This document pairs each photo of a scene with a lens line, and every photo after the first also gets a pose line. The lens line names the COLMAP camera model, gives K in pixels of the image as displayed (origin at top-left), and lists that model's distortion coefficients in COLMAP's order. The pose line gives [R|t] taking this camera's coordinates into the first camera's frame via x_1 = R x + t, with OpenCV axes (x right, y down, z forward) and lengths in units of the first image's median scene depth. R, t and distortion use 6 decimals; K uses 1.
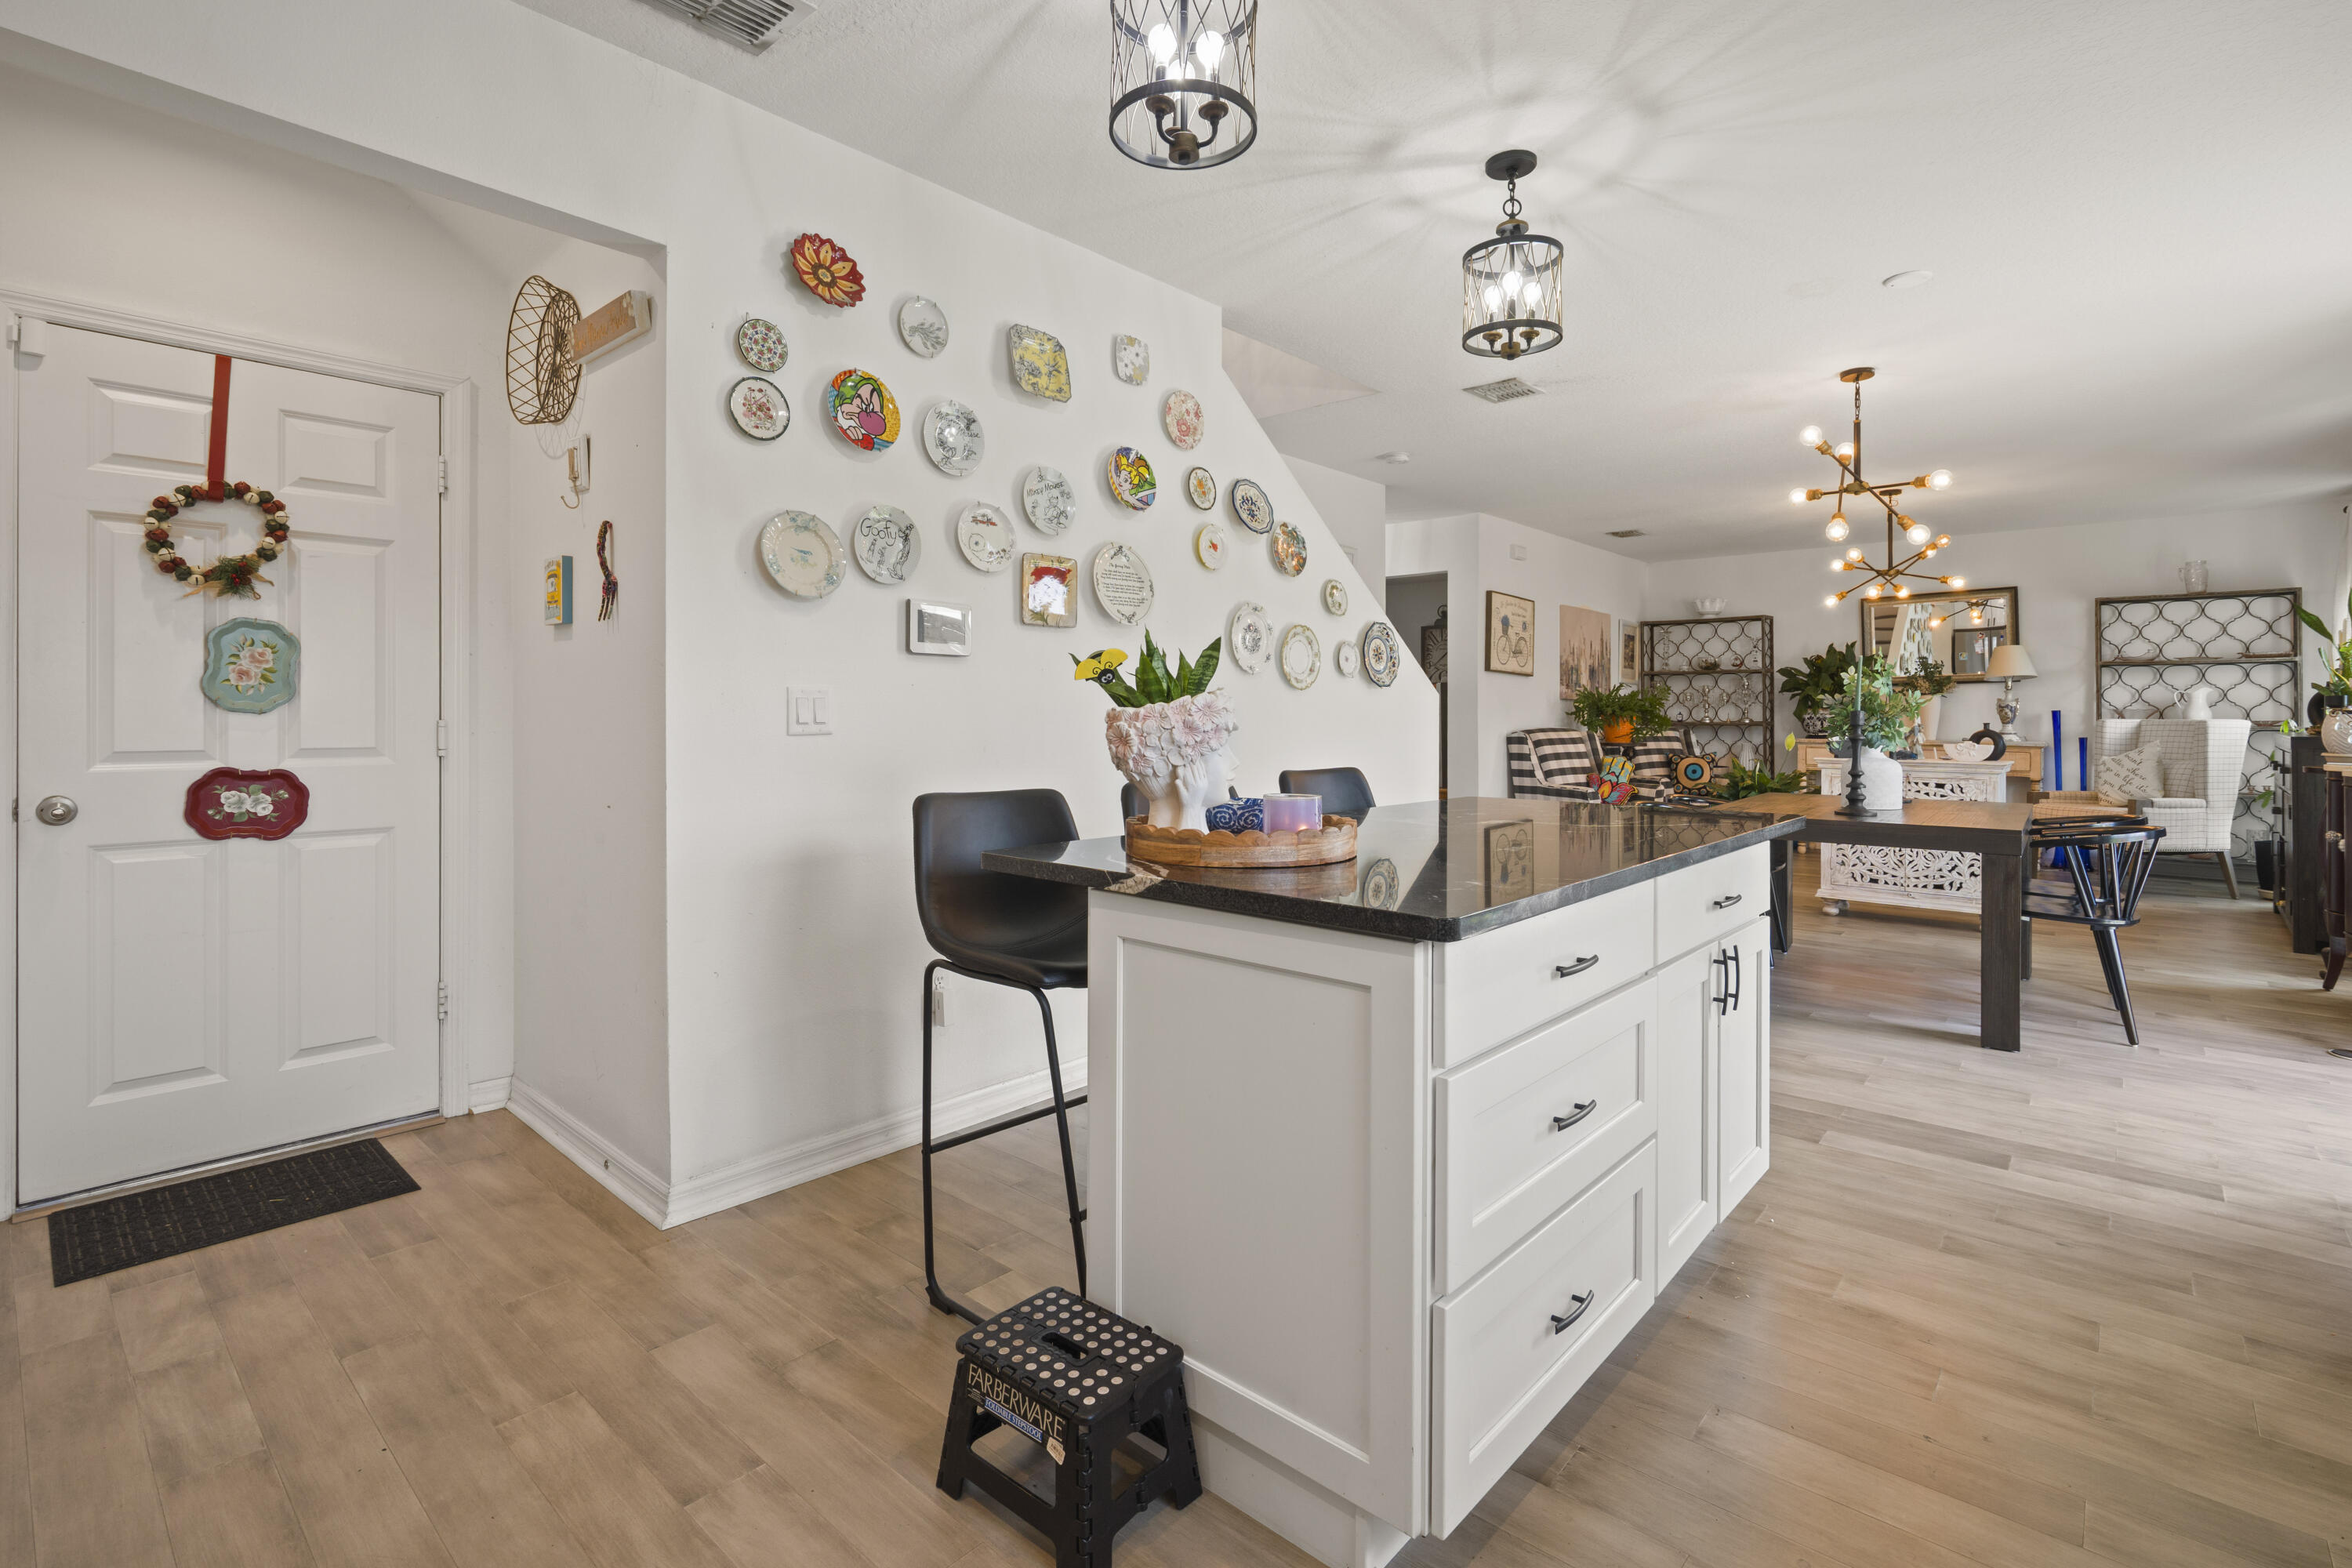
lens RADIAL K [[1081.1, 0, 1180.8], [0, 1081.1, 712.7], [0, 0, 1]] dist [-0.004869, 0.001375]
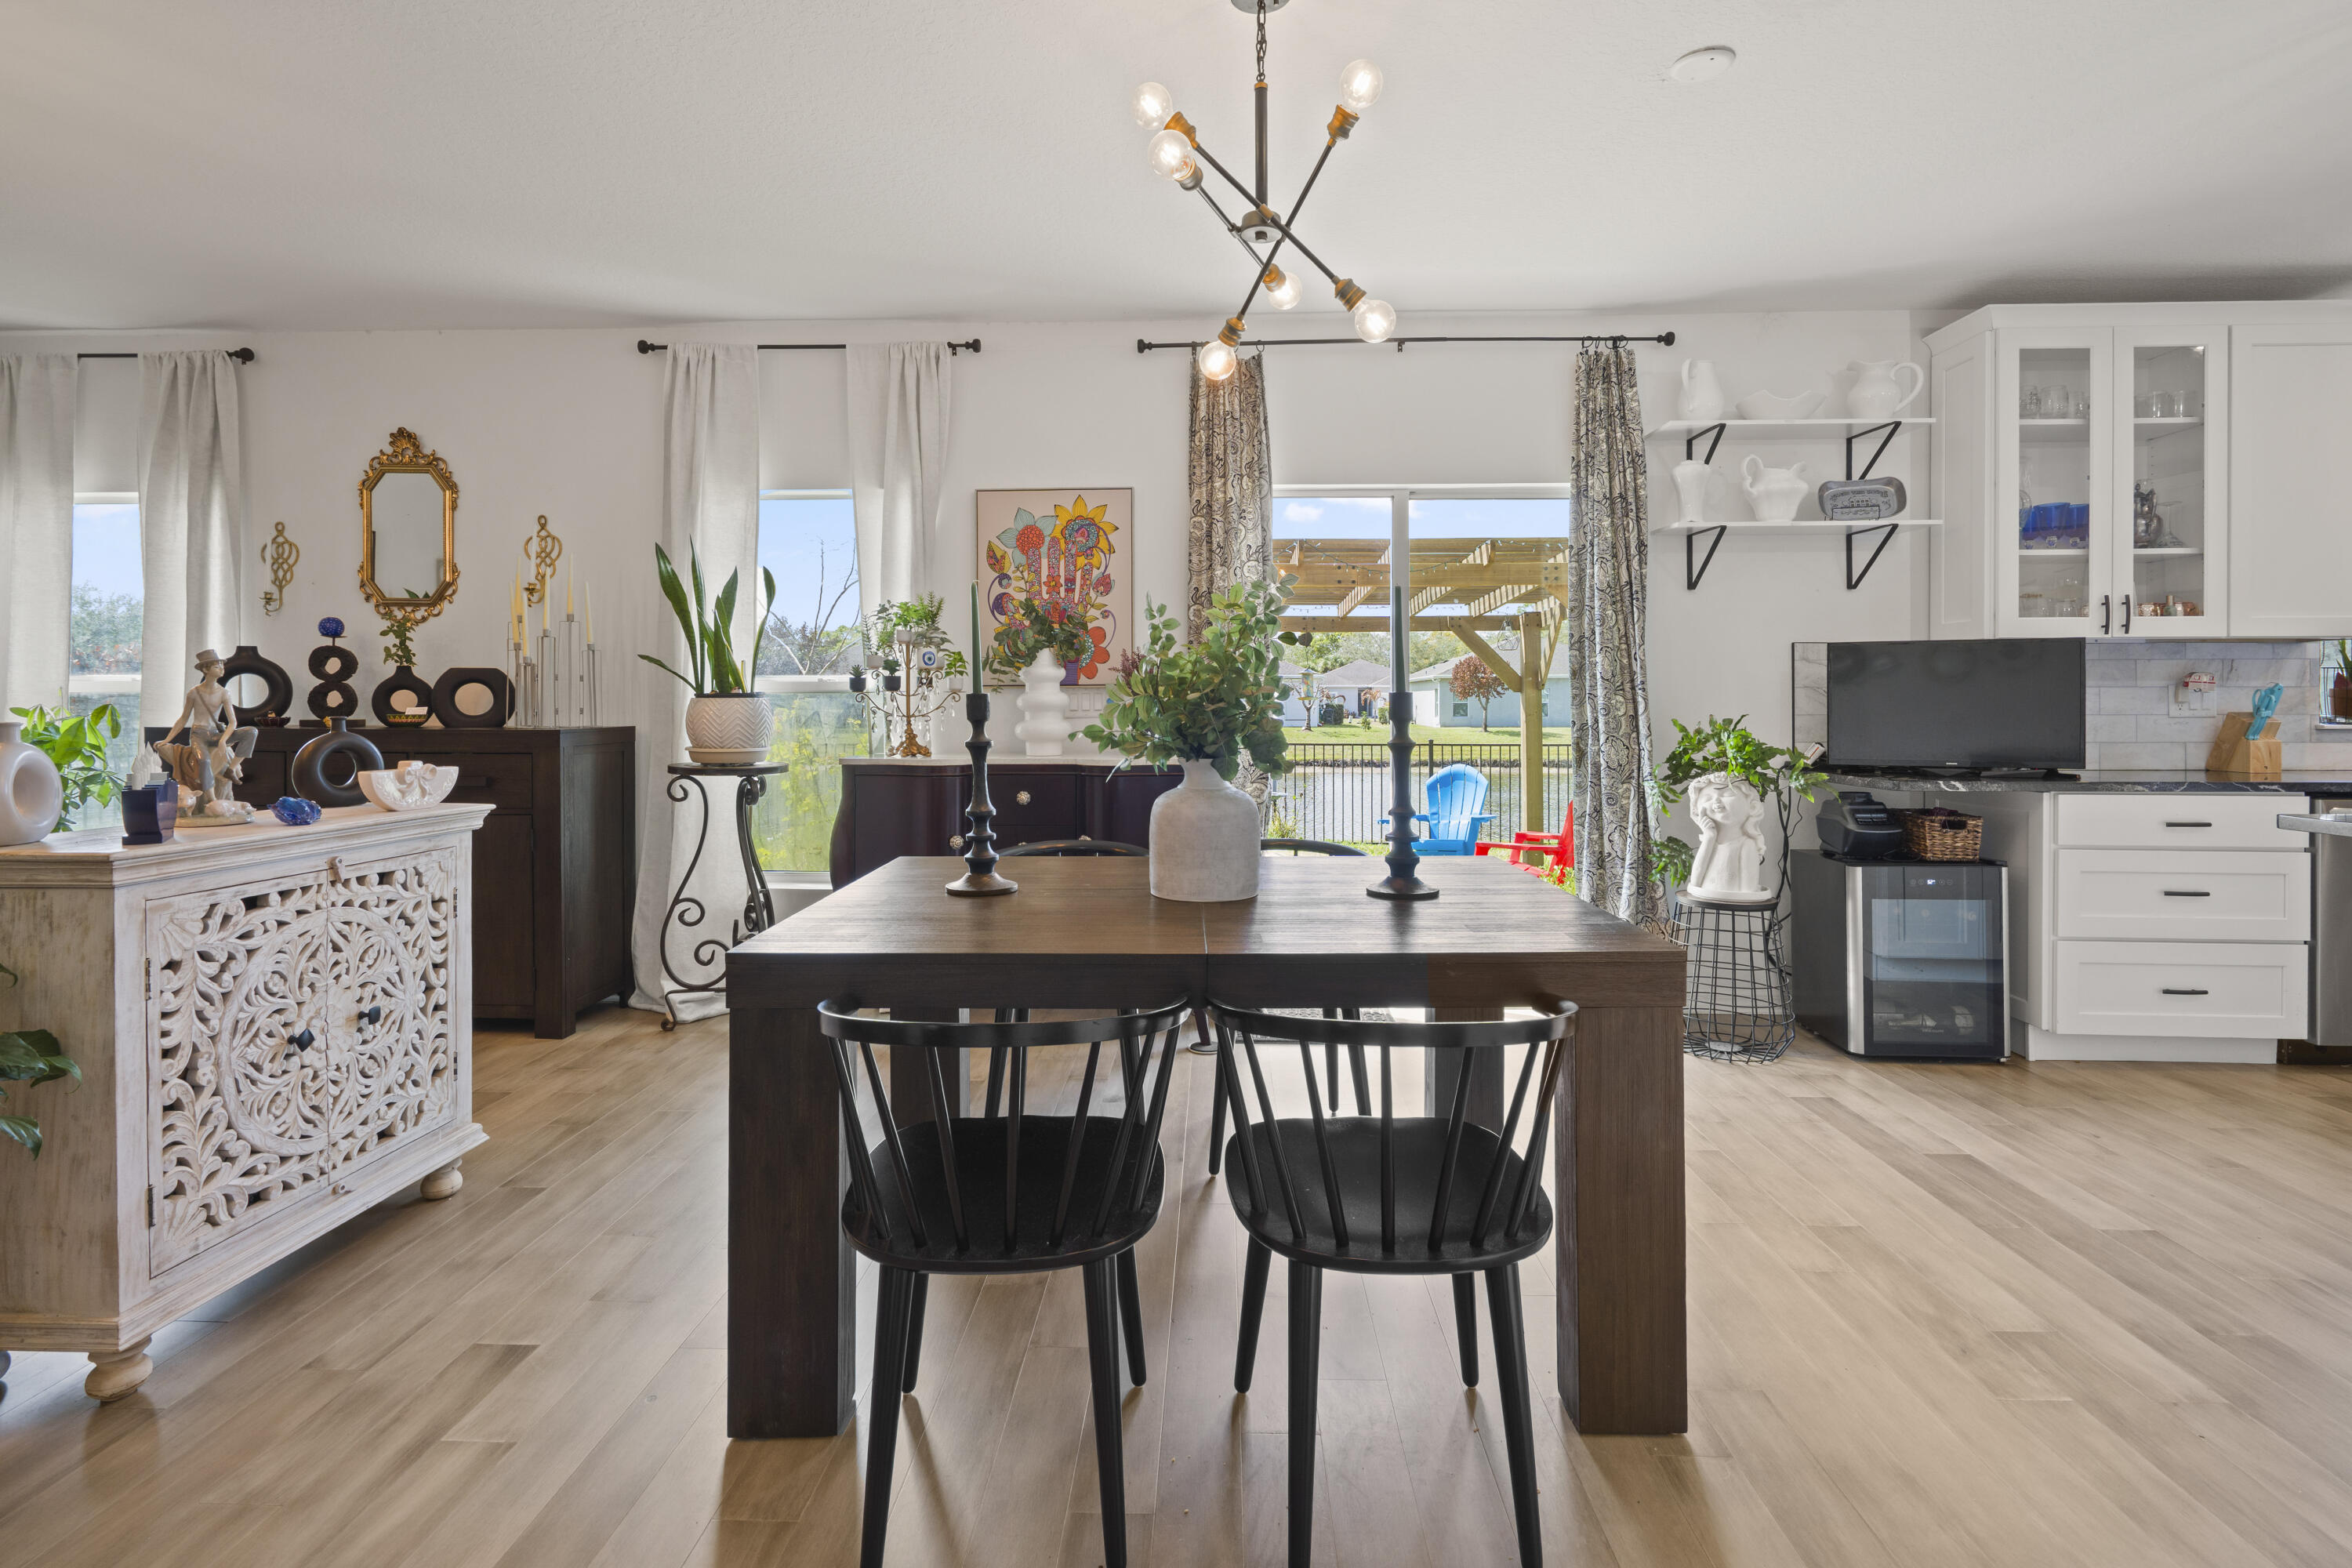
lens RADIAL K [[1091.9, 0, 1187.7], [0, 1091.9, 704.0], [0, 0, 1]] dist [-0.000300, -0.000785]
pose [[-0.638489, -0.003840, 0.769621, 0.164776], [-0.003080, 0.999992, 0.002435, 0.002055], [-0.769625, -0.000816, -0.638496, 0.803076]]
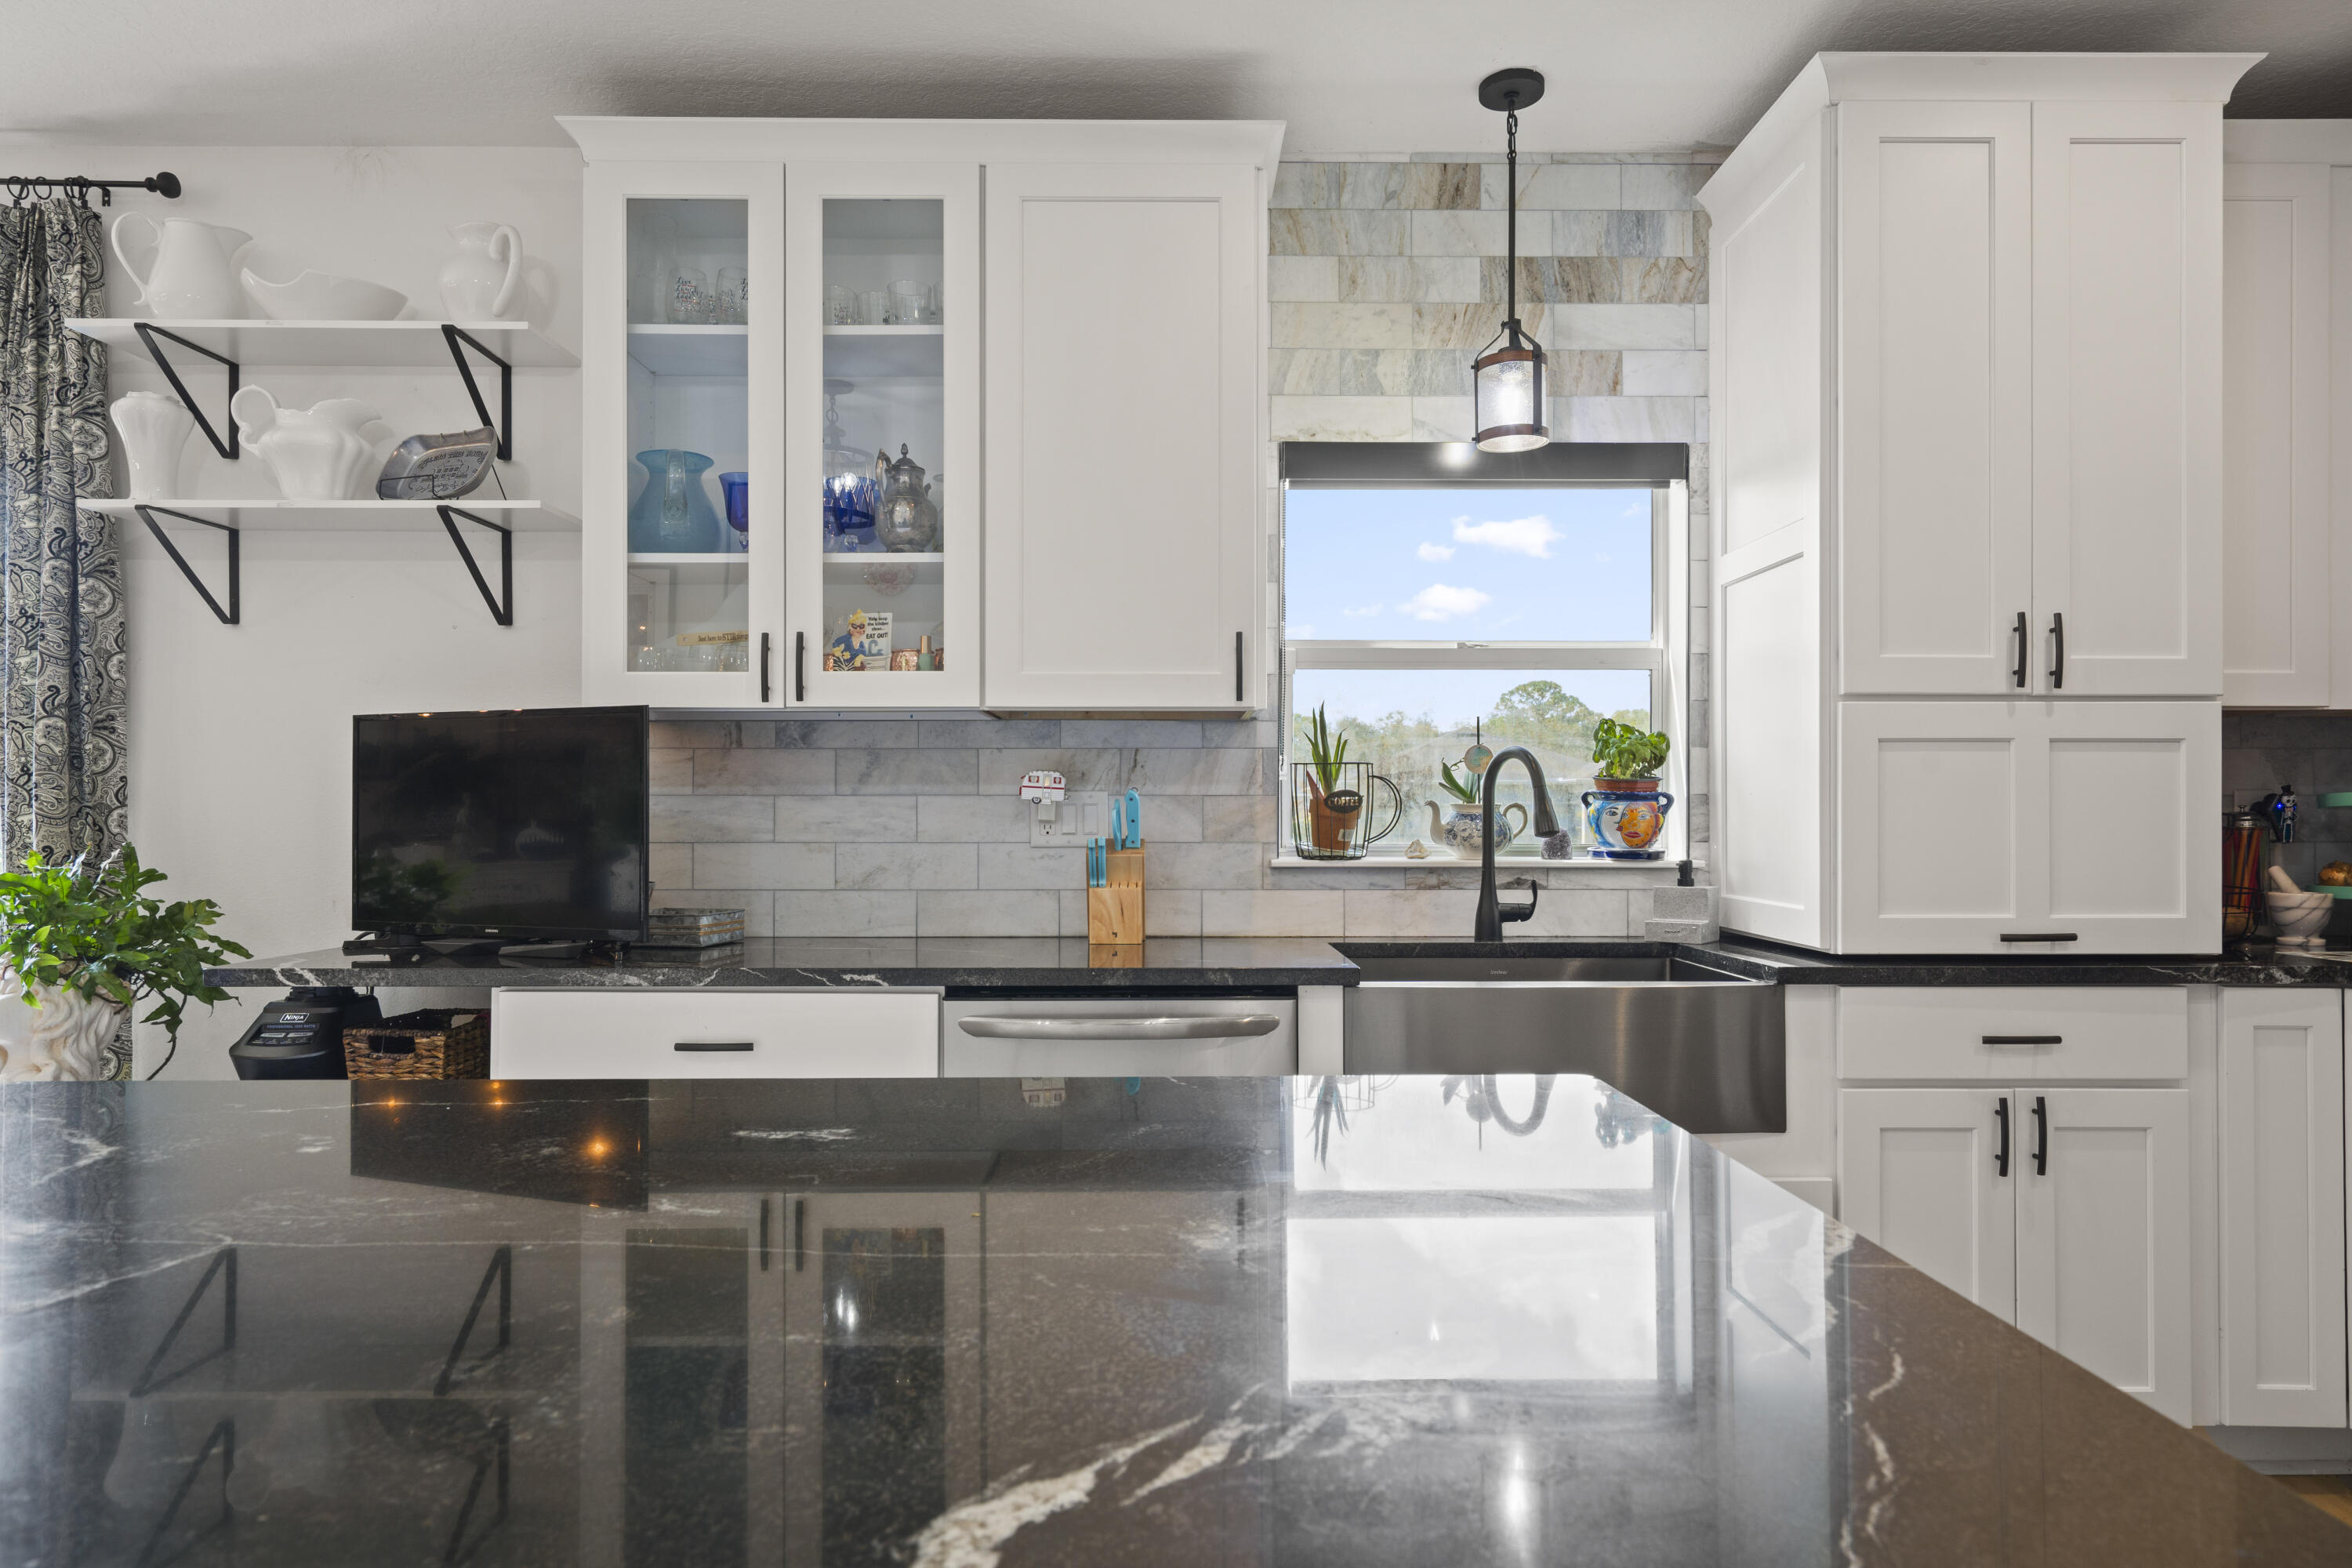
lens RADIAL K [[1407.8, 0, 1178.9], [0, 1407.8, 805.5], [0, 0, 1]] dist [0.005783, 0.002053]
pose [[-0.673944, 0.002249, 0.738779, -0.057751], [-0.003917, 0.999970, -0.006617, -0.000926], [-0.738772, -0.007353, -0.673915, 0.336317]]
